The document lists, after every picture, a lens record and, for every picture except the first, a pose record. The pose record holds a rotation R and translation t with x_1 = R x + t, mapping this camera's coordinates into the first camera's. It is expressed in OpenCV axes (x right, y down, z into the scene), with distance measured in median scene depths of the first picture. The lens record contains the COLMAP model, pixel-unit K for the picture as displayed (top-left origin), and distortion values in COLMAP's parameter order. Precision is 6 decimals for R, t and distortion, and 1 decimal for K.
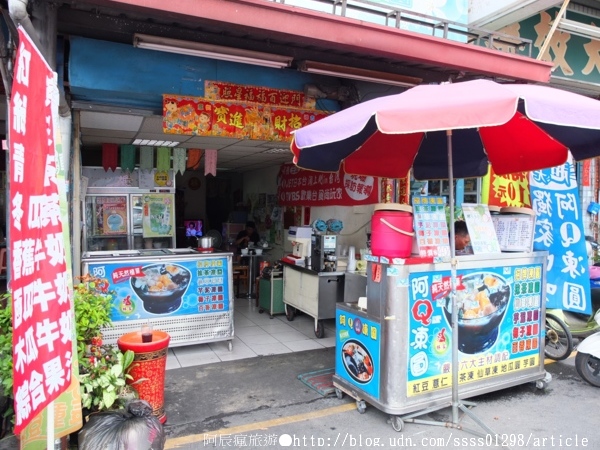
lens RADIAL K [[468.2, 0, 300.7], [0, 468.2, 223.4], [0, 0, 1]] dist [-0.058137, 0.054232]
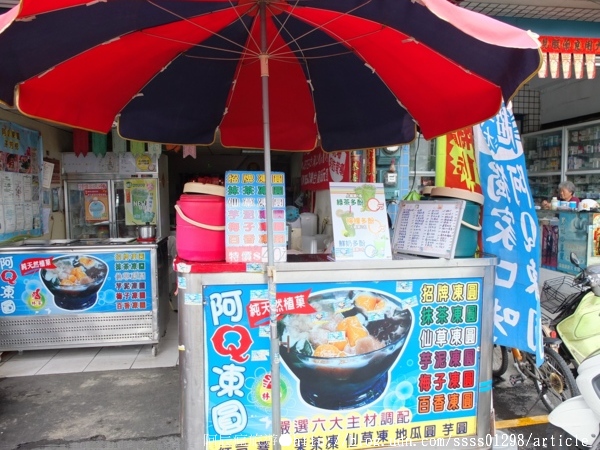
lens RADIAL K [[468.2, 0, 302.7], [0, 468.2, 223.0], [0, 0, 1]] dist [-0.058137, 0.054232]
pose [[0.956696, 0.011715, -0.290854, 0.471293], [-0.003595, 0.999589, 0.028436, -0.004049], [0.291068, -0.026159, 0.956345, 0.325175]]
